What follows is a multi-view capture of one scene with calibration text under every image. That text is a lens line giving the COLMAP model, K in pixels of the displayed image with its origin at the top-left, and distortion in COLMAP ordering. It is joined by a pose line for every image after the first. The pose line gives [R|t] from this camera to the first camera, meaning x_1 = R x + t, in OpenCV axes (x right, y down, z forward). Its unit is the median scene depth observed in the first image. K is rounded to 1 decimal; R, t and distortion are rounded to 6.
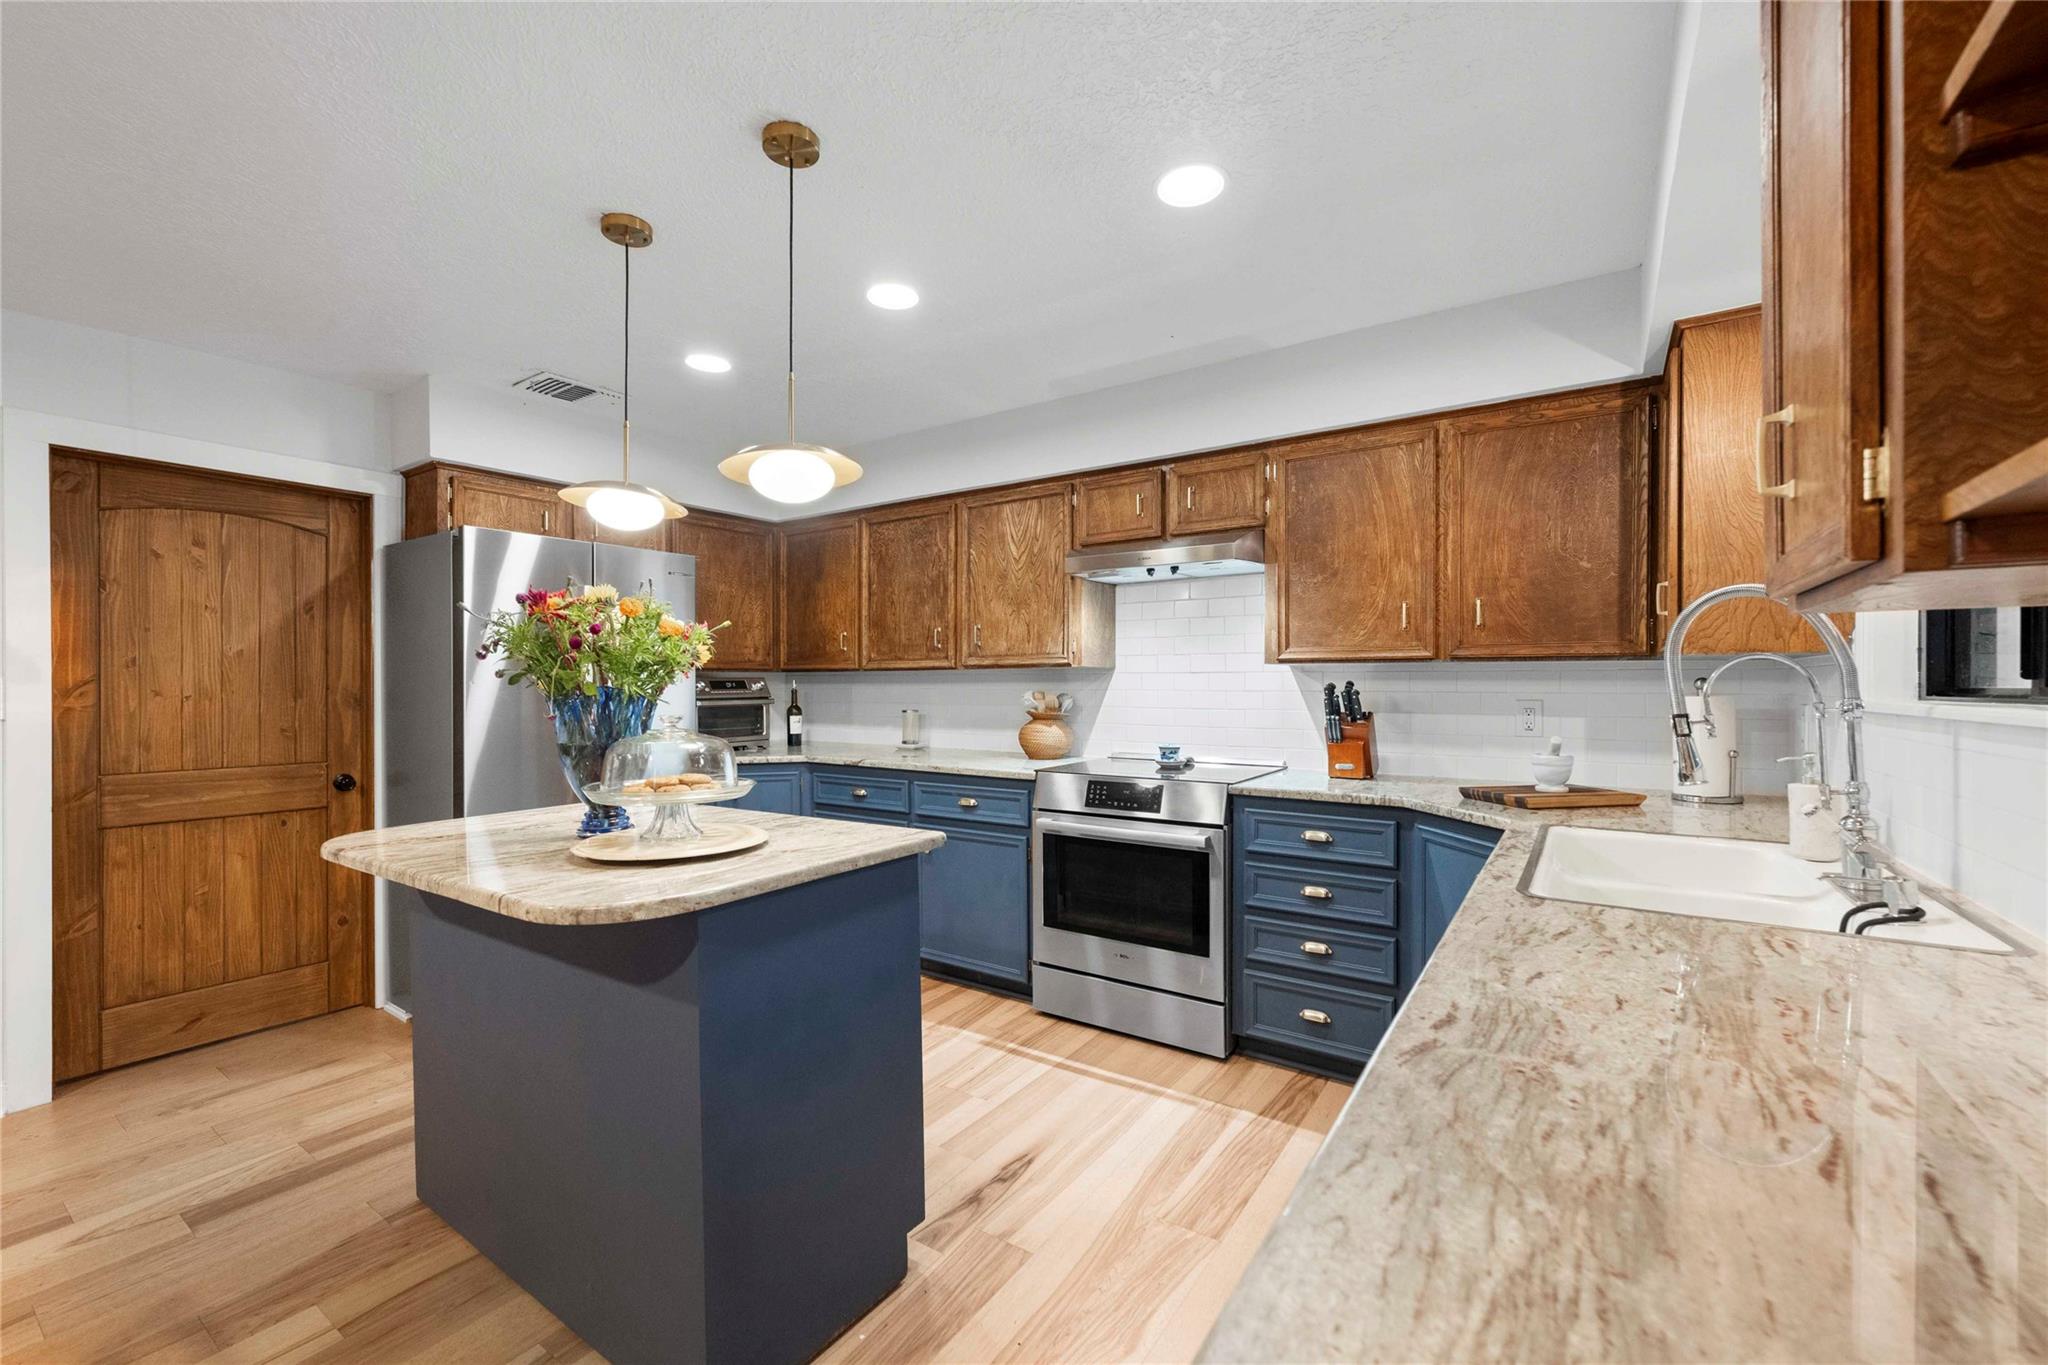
lens RADIAL K [[824.5, 0, 1024.7], [0, 824.5, 697.3], [0, 0, 1]] dist [-0.004658, 0.000440]
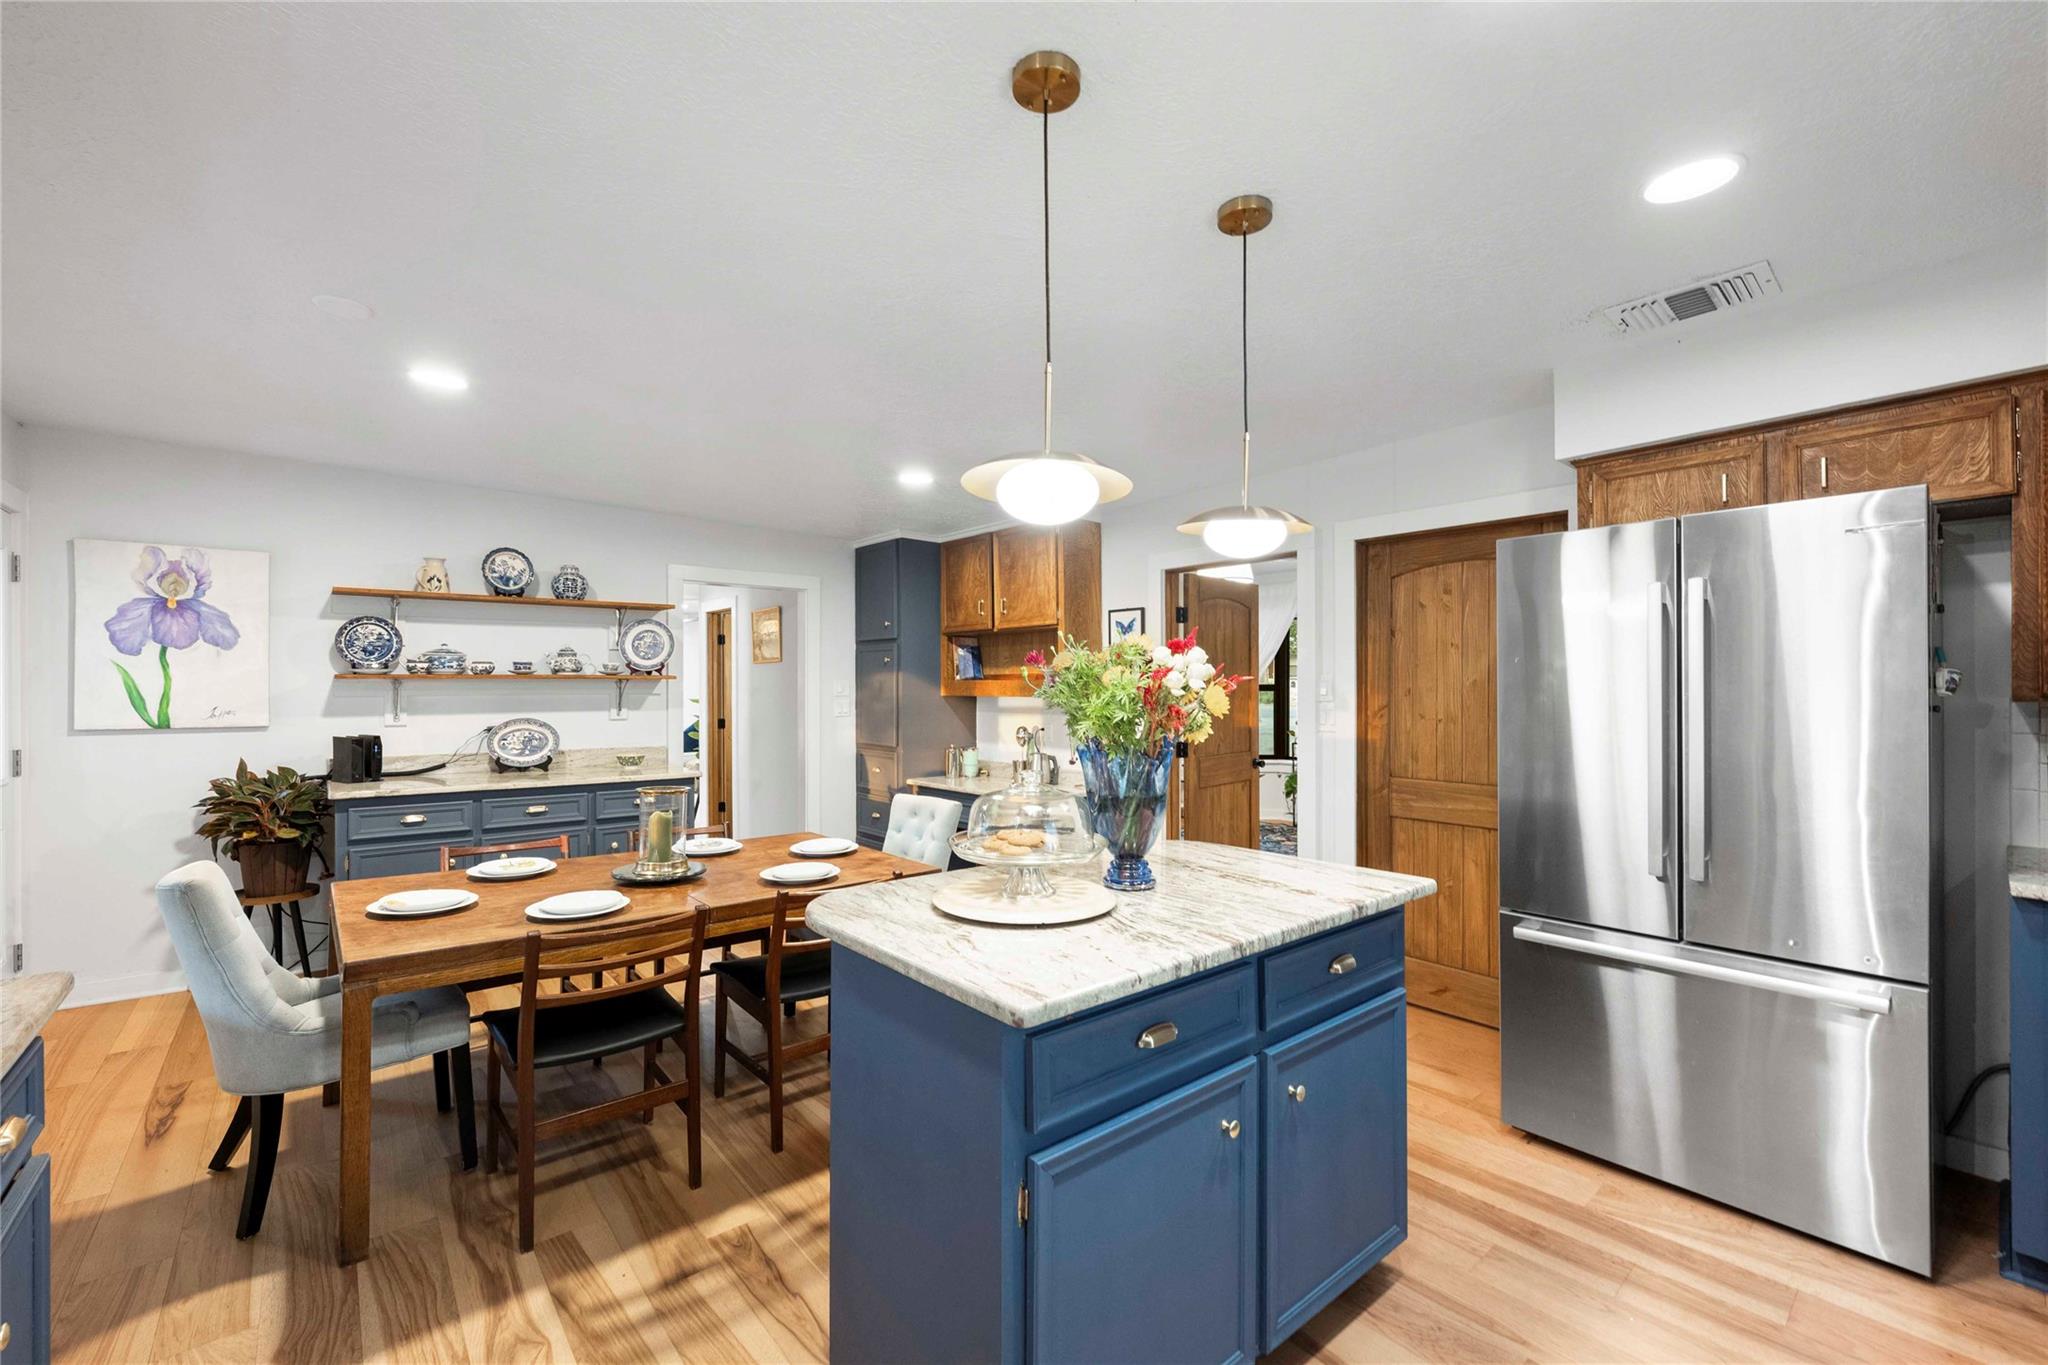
lens RADIAL K [[843.6, 0, 1035.4], [0, 843.6, 694.8], [0, 0, 1]] dist [-0.003282, 0.000843]
pose [[-0.246475, 0.012090, -0.969074, 0.320128], [-0.010391, 0.999832, 0.015116, -0.049720], [0.969094, 0.013795, -0.246308, 0.724914]]
